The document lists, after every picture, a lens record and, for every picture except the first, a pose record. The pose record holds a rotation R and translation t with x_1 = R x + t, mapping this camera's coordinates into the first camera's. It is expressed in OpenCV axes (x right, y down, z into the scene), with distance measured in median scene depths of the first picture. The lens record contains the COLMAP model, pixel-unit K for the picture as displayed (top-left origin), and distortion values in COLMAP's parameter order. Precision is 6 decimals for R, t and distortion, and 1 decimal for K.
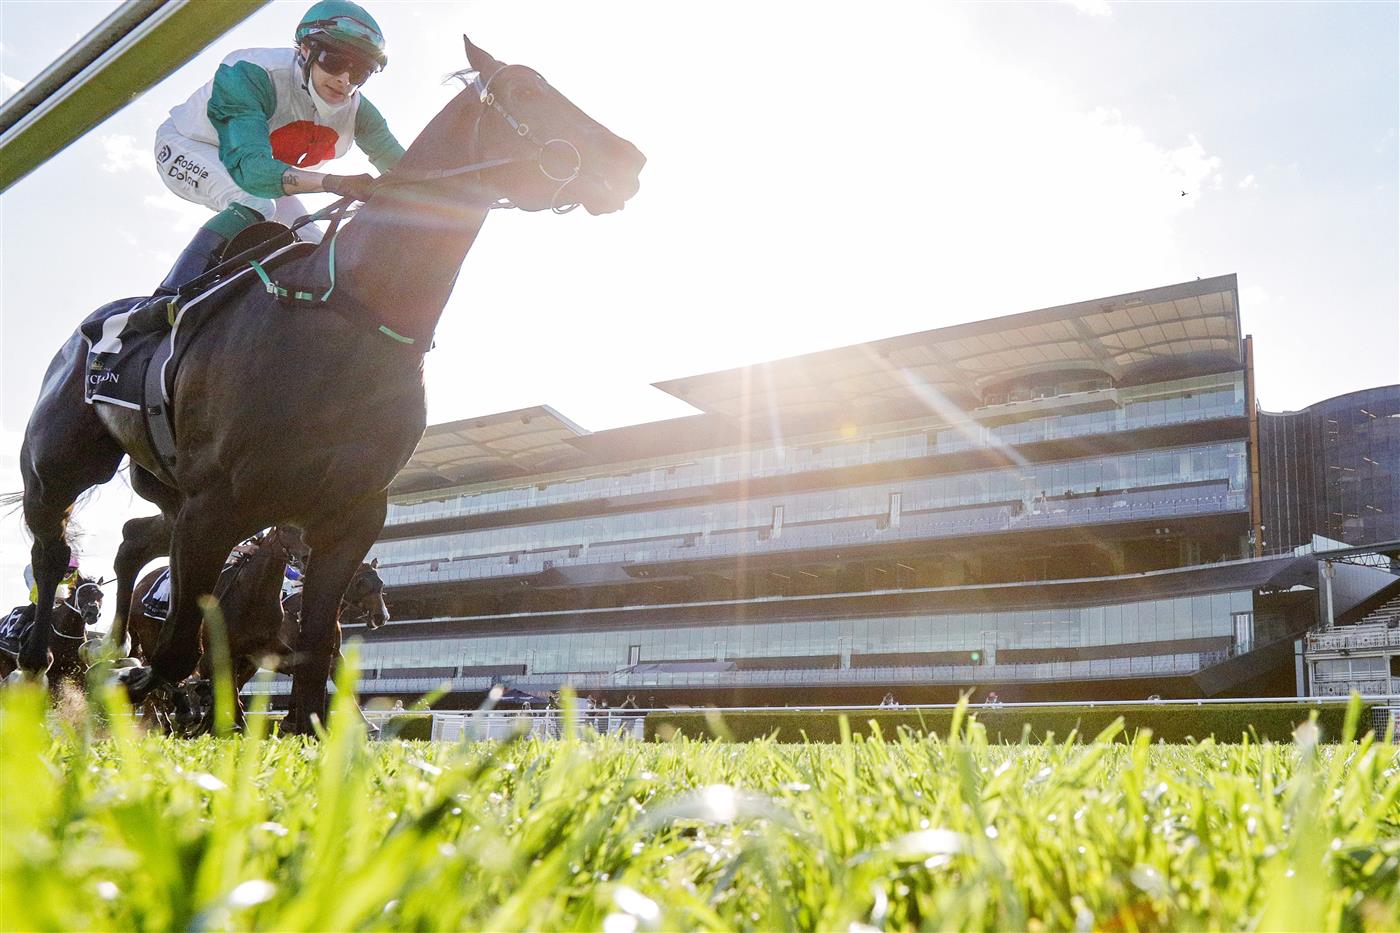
lens RADIAL K [[1334.2, 0, 744.5], [0, 1334.2, 627.2], [0, 0, 1]] dist [0.025278, 0.000000]
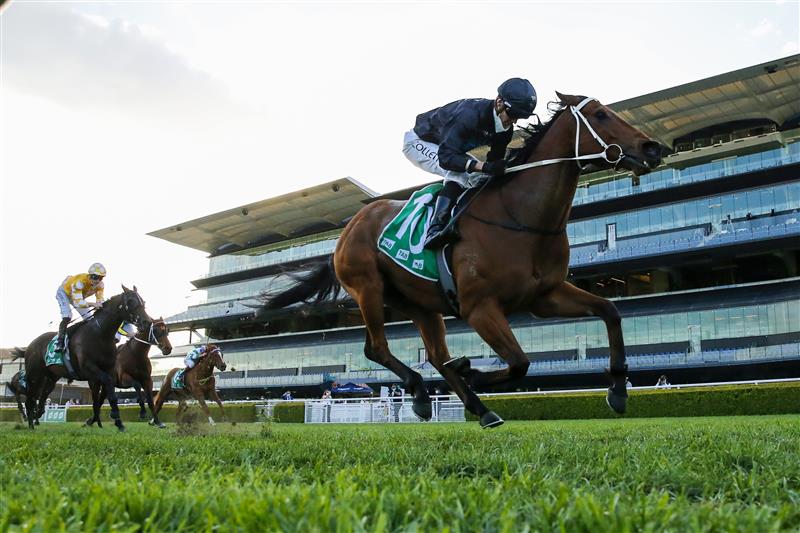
lens RADIAL K [[1076.2, 0, 323.4], [0, 1076.2, 290.7], [0, 0, 1]] dist [-0.064405, 0.000000]
pose [[0.962537, -0.050308, -0.266442, 0.118721], [0.041382, 0.998381, -0.039015, -0.005811], [0.267974, 0.026527, 0.963061, -0.083926]]
